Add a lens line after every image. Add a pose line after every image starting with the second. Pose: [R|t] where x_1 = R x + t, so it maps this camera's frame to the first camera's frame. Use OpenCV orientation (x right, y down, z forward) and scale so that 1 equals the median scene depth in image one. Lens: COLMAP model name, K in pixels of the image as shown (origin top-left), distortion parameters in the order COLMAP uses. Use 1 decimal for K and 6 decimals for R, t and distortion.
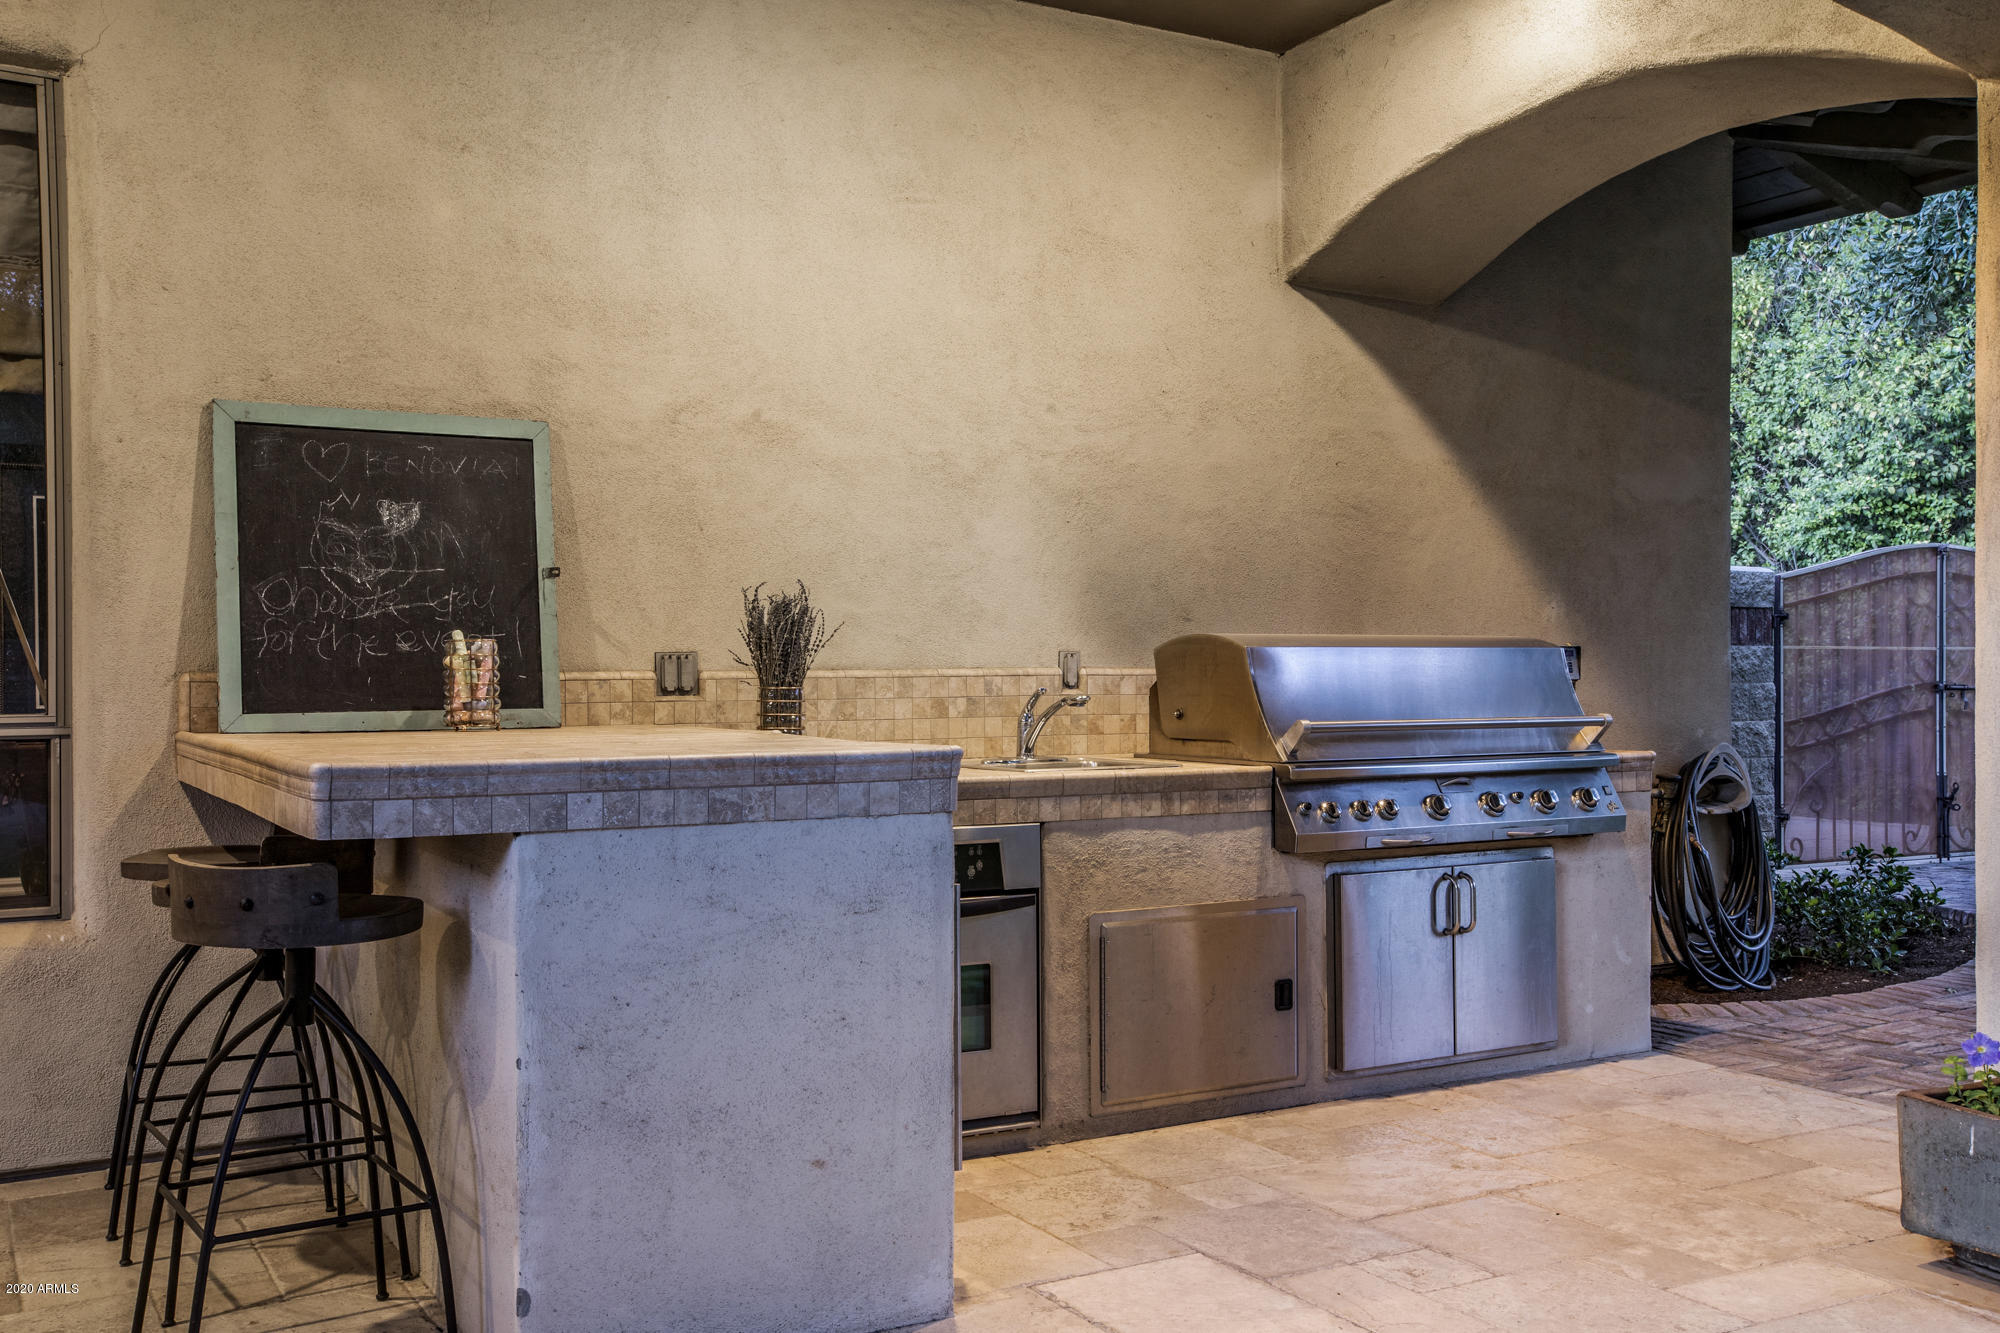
lens RADIAL K [[1857.8, 0, 1000.0], [0, 1857.8, 666.5], [0, 0, 1]] dist [0.037852, 0.018764]
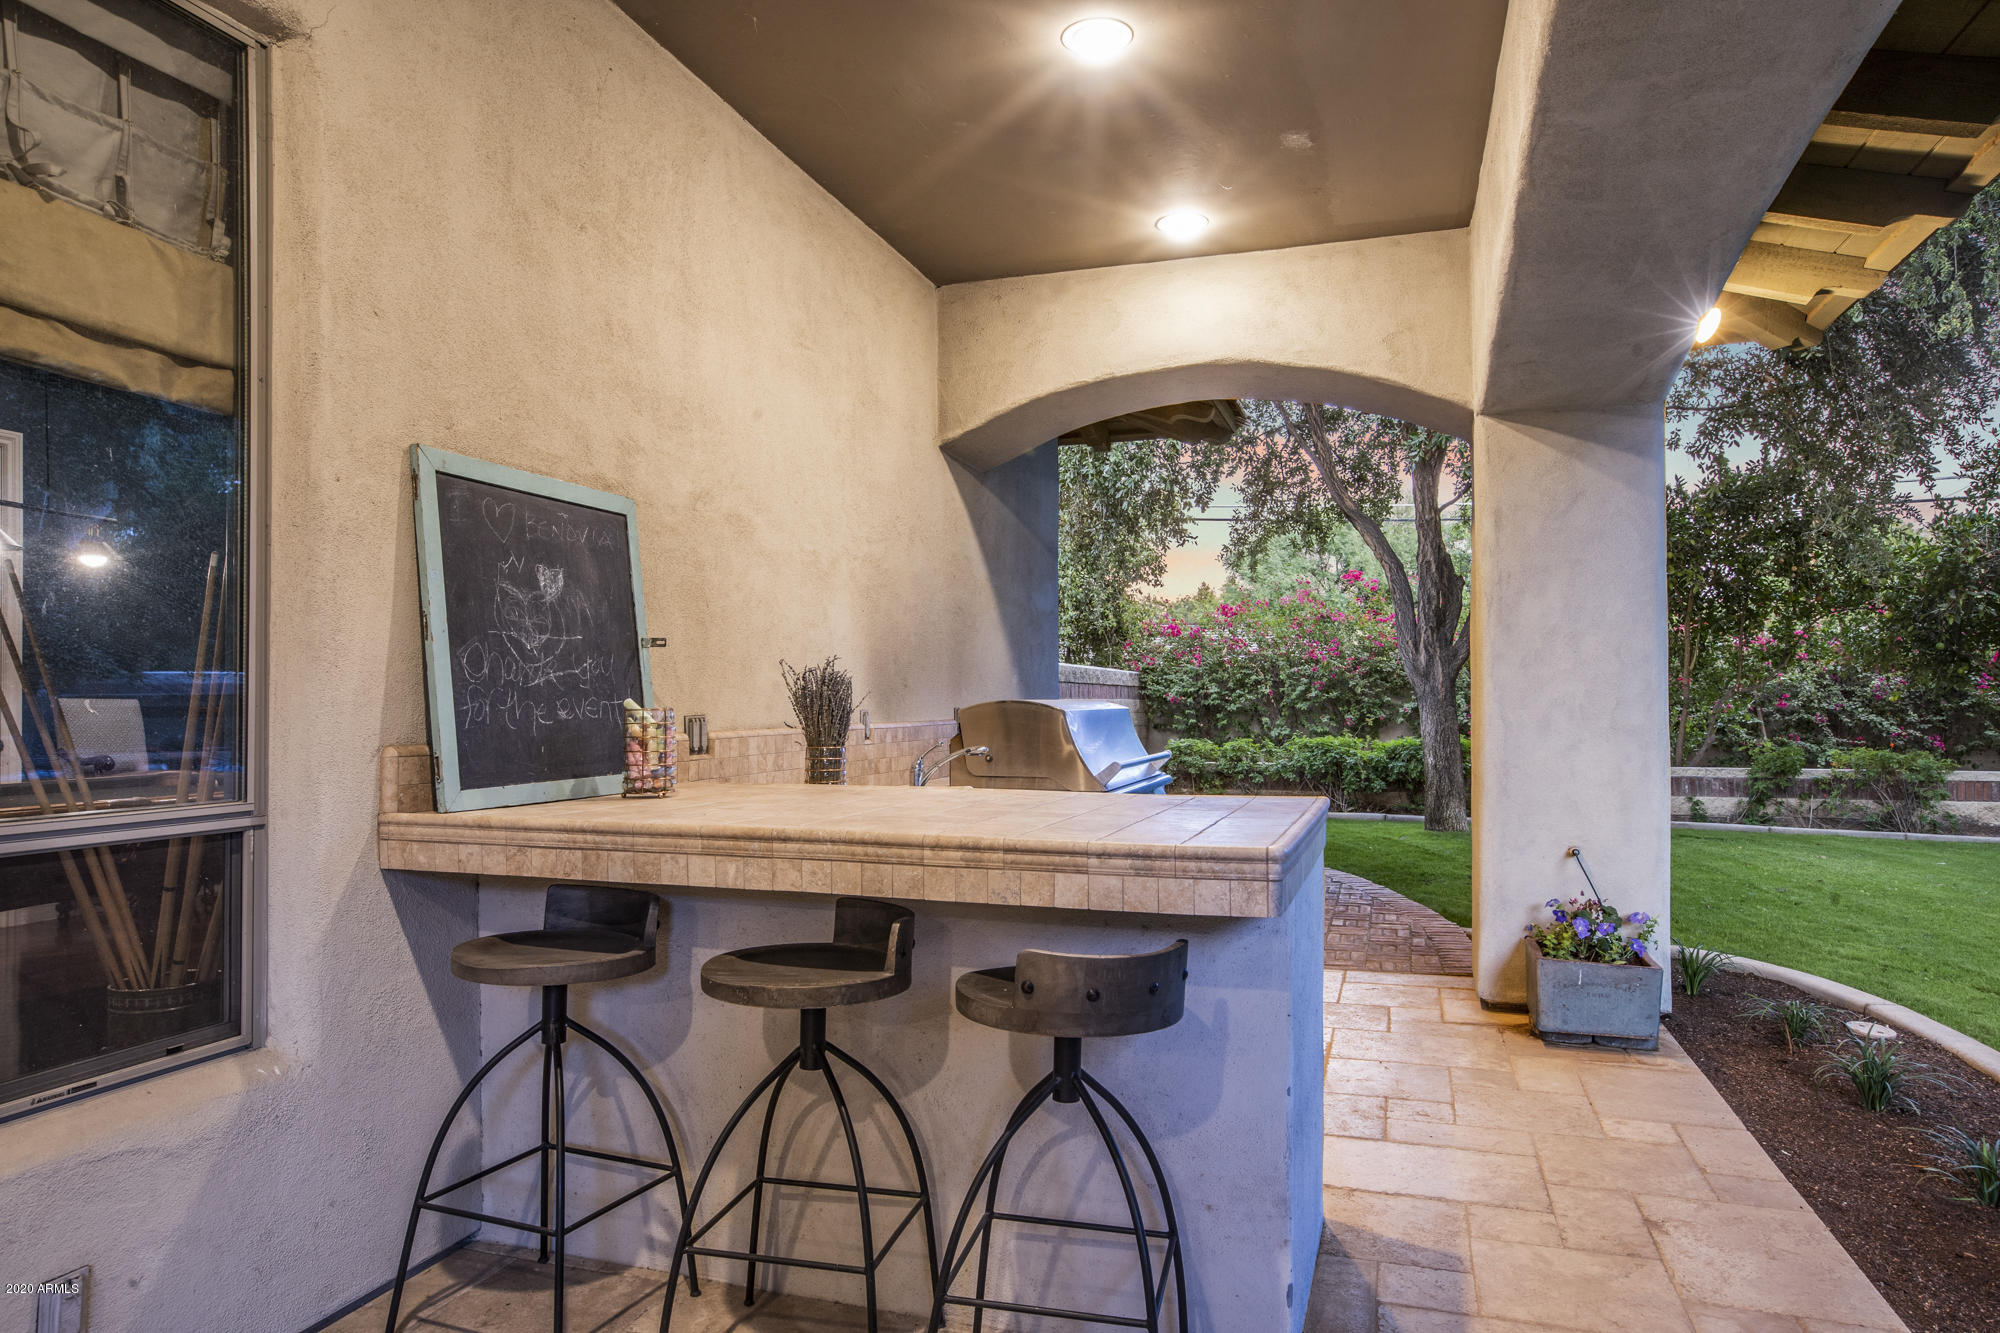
lens RADIAL K [[1276.7, 0, 1000.0], [0, 1276.7, 666.5], [0, 0, 1]] dist [-0.000049, 0.002984]
pose [[0.733997, 0.020668, 0.678838, -0.615929], [-0.003221, 0.999632, -0.026952, -0.018709], [-0.679145, 0.017596, 0.733793, 0.348278]]
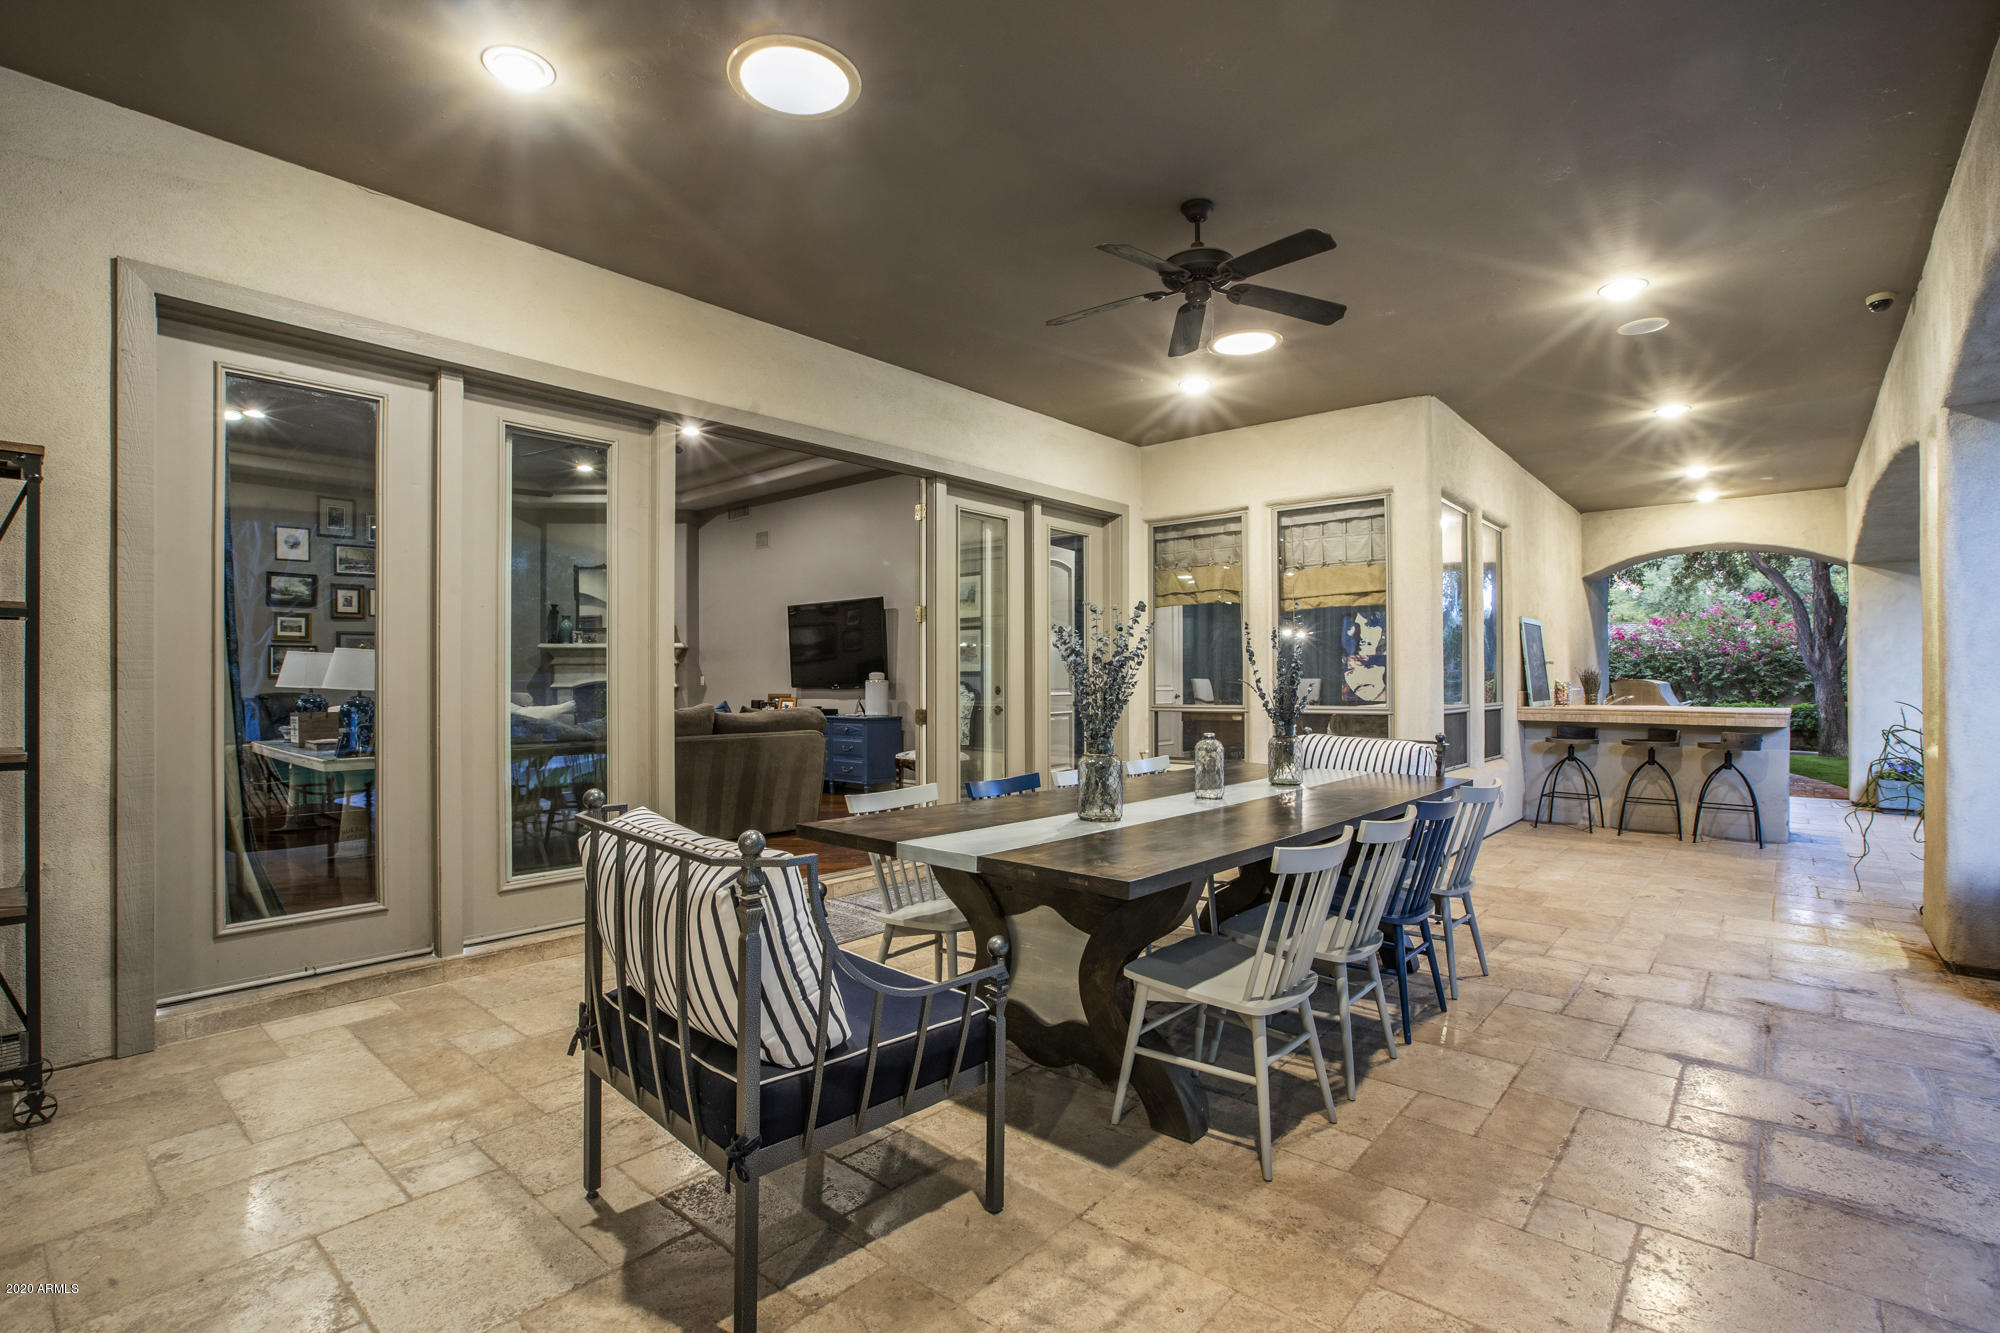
lens RADIAL K [[925.0, 0, 1000.0], [0, 925.0, 666.5], [0, 0, 1]] dist [-0.017628, -0.000010]
pose [[0.942213, 0.008458, 0.334908, -1.987953], [-0.004312, 0.999905, -0.013121, -0.016085], [-0.334987, 0.010919, 0.942160, -0.379487]]
